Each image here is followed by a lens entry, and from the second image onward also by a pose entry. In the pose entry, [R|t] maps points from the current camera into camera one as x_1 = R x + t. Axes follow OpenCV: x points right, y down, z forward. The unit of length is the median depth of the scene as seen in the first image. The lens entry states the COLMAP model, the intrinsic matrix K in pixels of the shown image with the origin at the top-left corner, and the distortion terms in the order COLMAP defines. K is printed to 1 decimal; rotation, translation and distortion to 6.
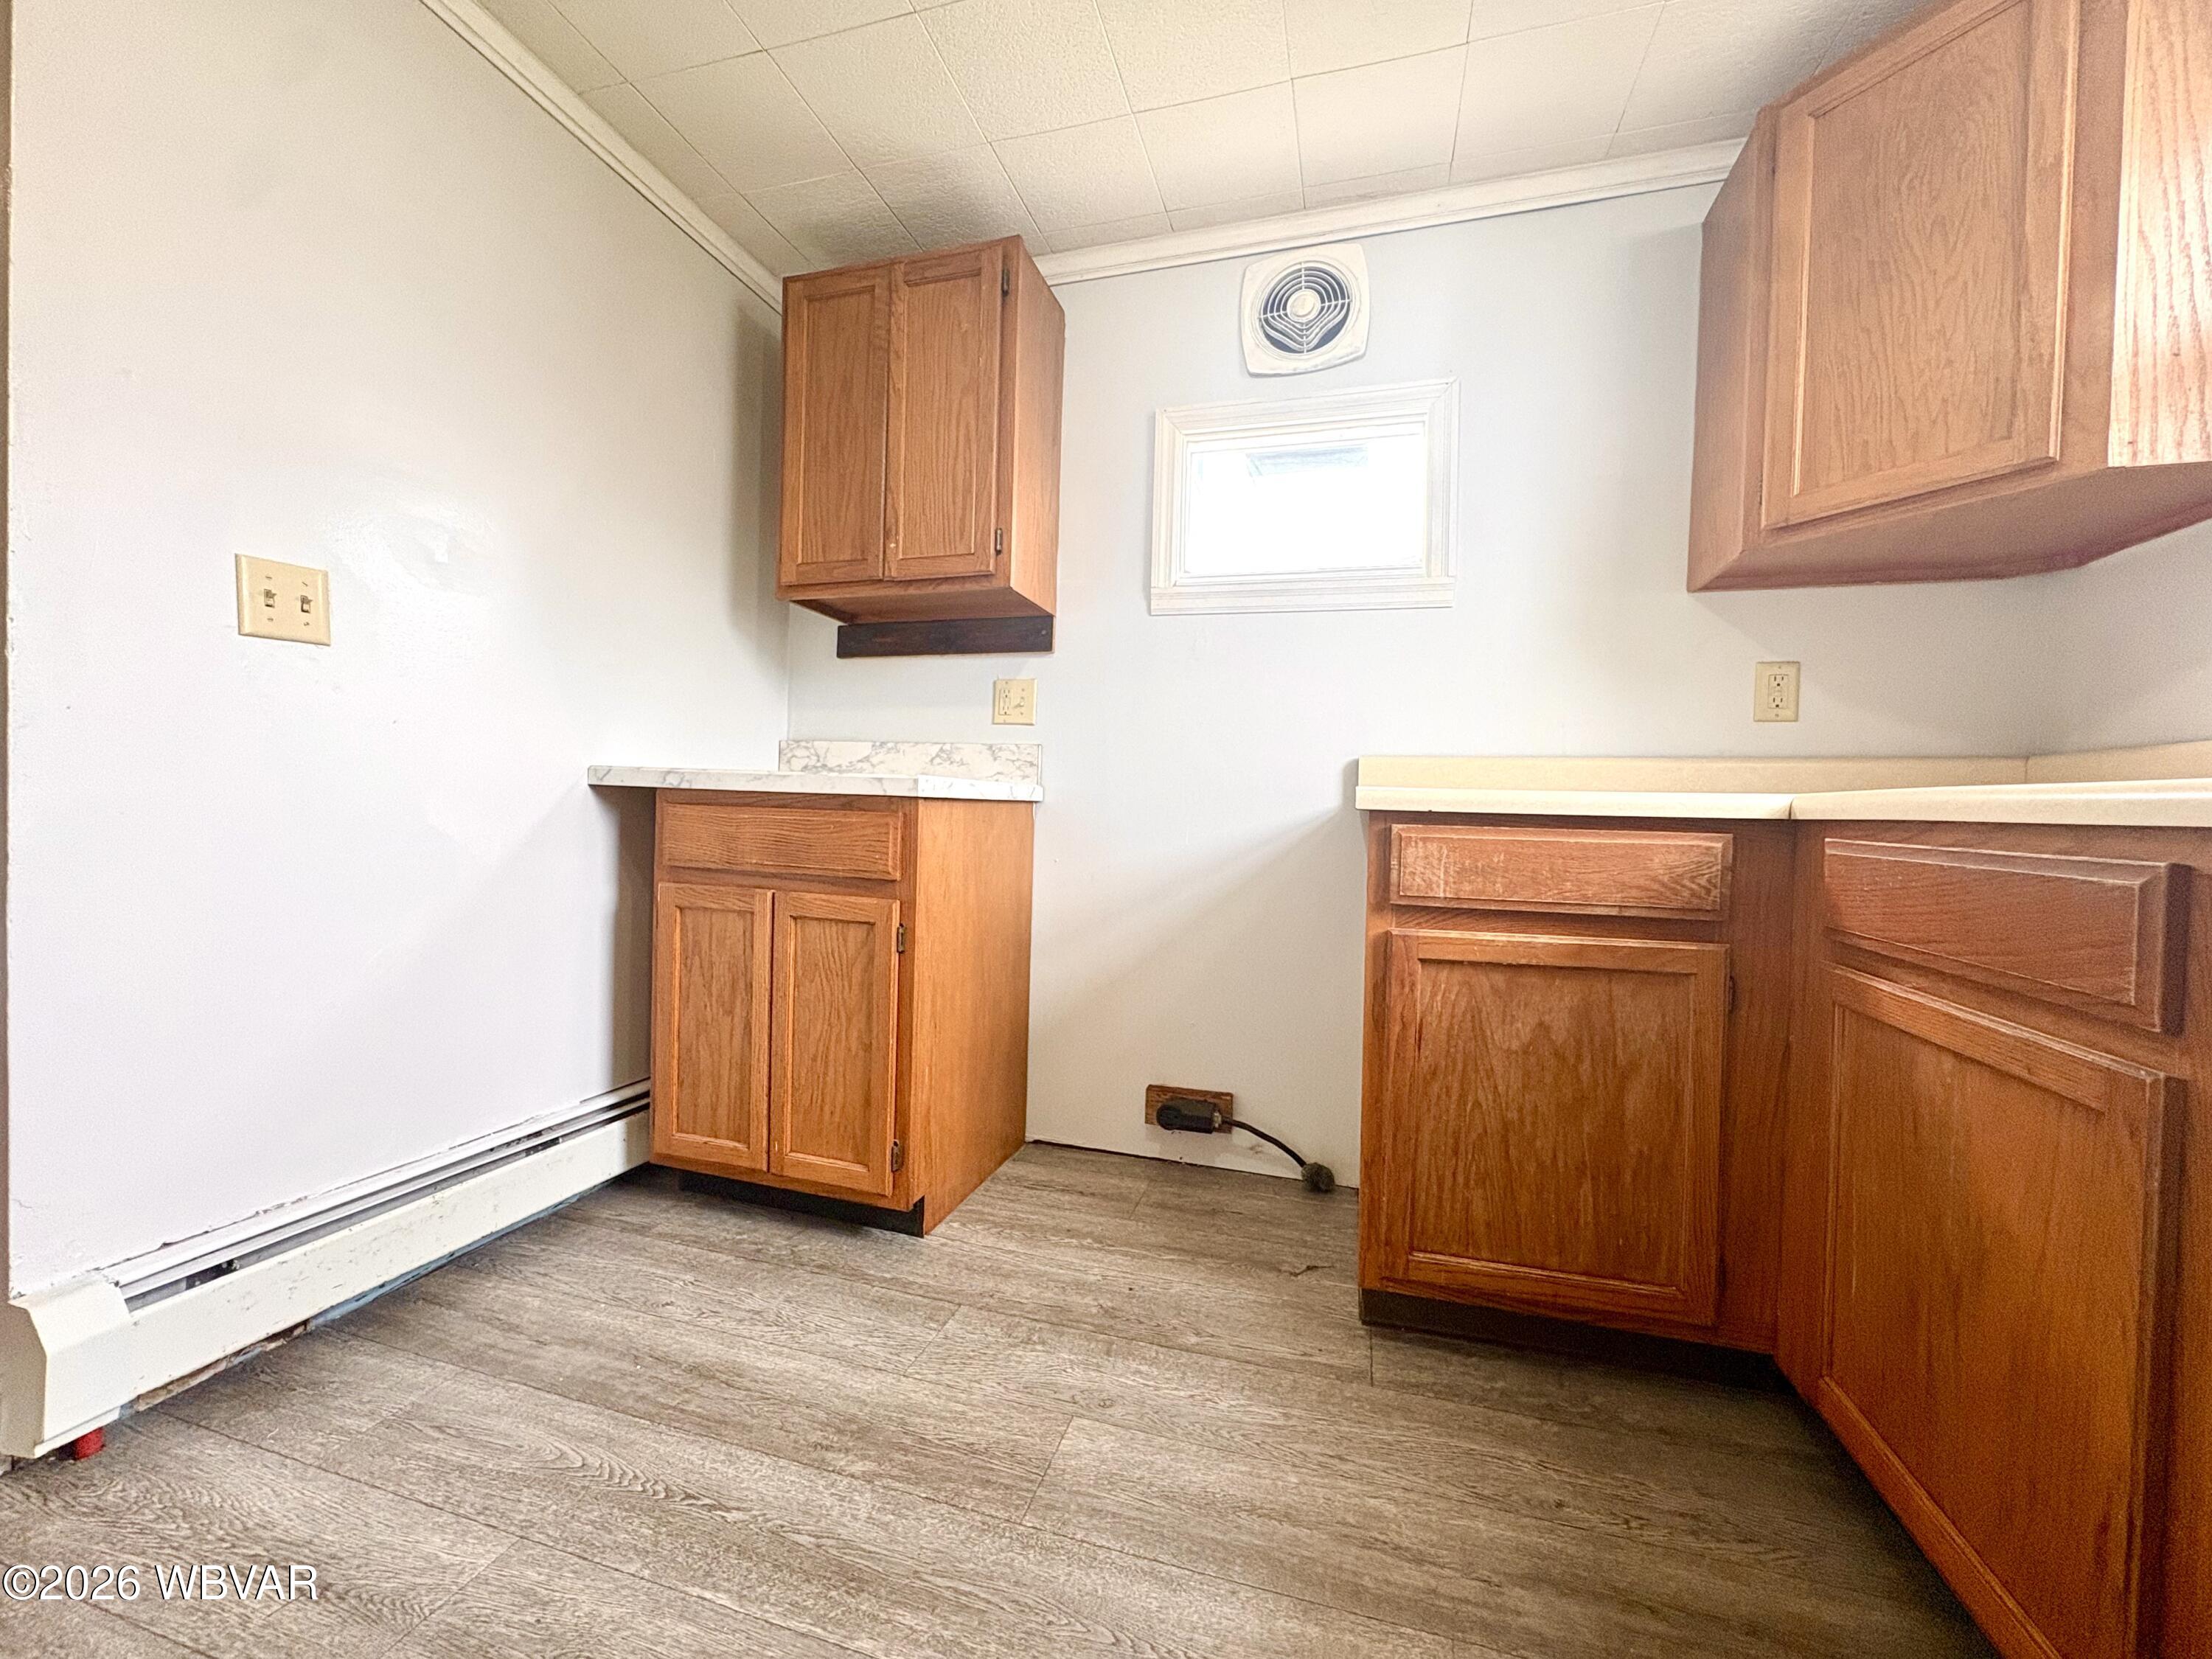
lens RADIAL K [[883.3, 0, 1102.1], [0, 883.3, 827.7], [0, 0, 1]] dist [0.000315, -0.000423]
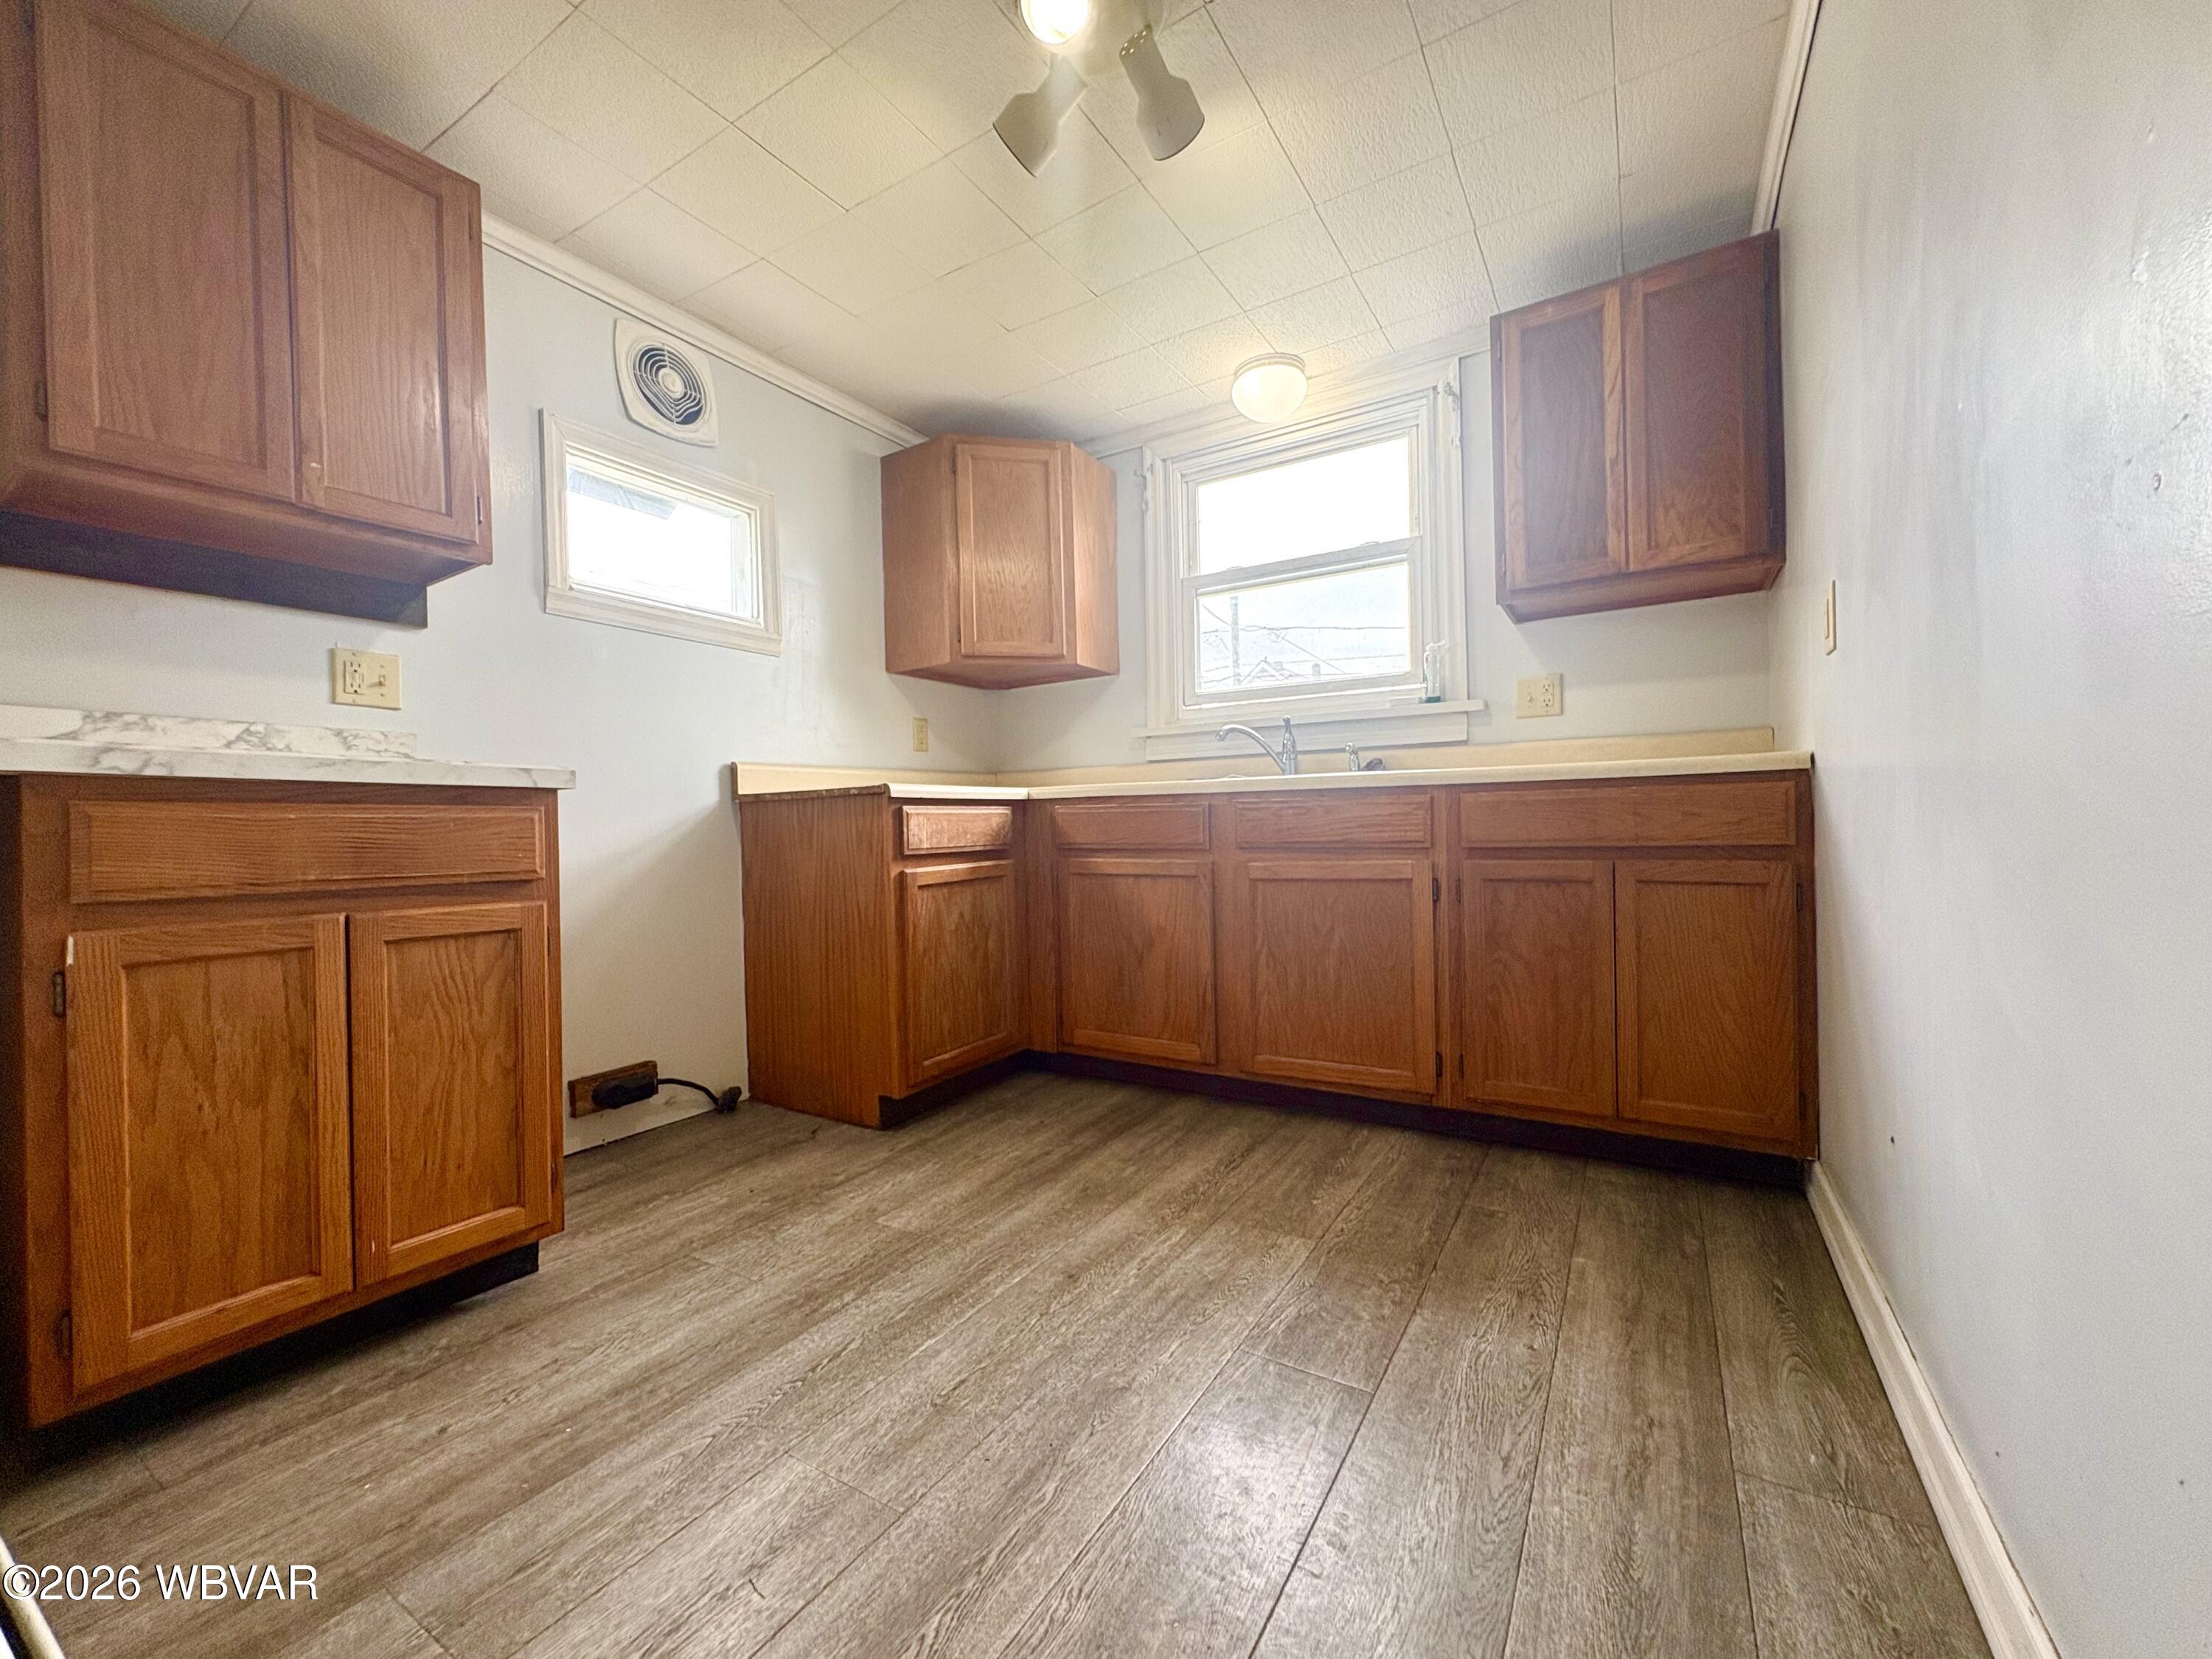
lens RADIAL K [[883.3, 0, 1102.1], [0, 883.3, 827.7], [0, 0, 1]] dist [0.000315, -0.000423]
pose [[0.261096, -0.036259, 0.964632, -1.077799], [0.052010, 0.998371, 0.023450, 0.016206], [-0.963911, 0.044048, 0.262557, 0.204073]]
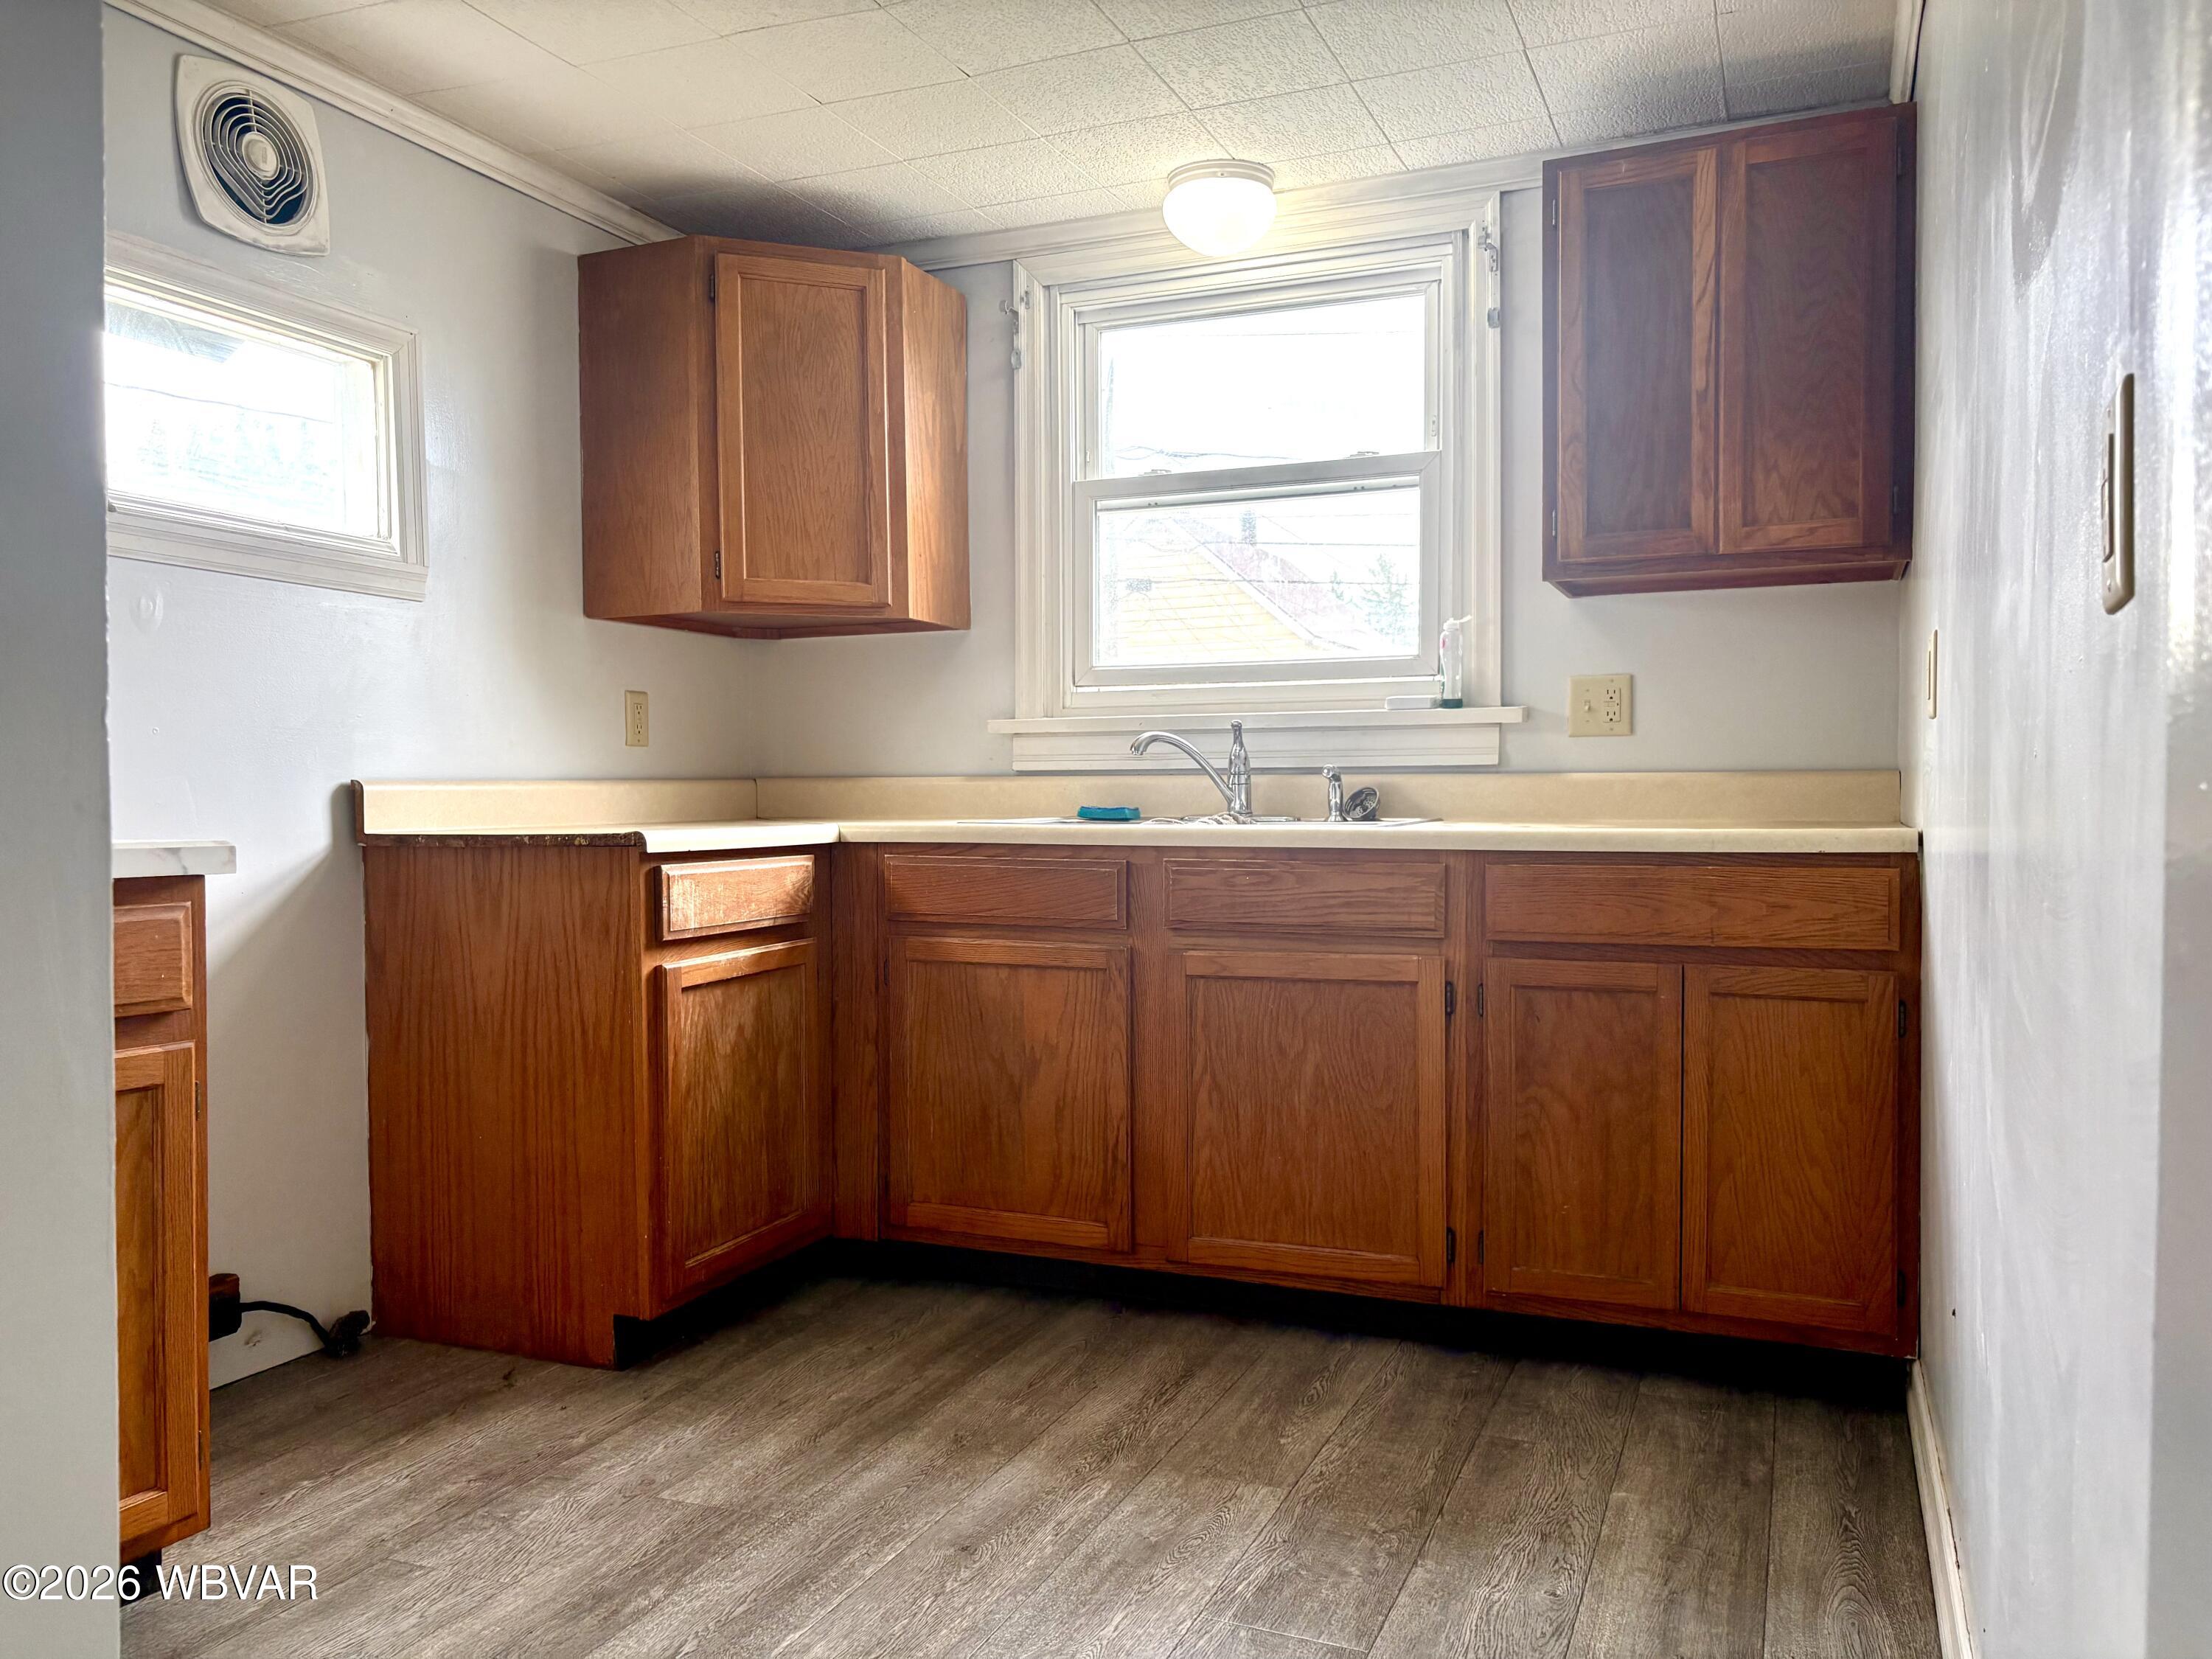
lens RADIAL K [[1679.0, 0, 1106.0], [0, 1679.0, 829.5], [0, 0, 1]] dist [0.044978, -0.046683]
pose [[0.108054, -0.049262, 0.992924, -1.499075], [0.032133, 0.998423, 0.046038, -0.113633], [-0.993626, 0.026931, 0.109467, 0.238147]]
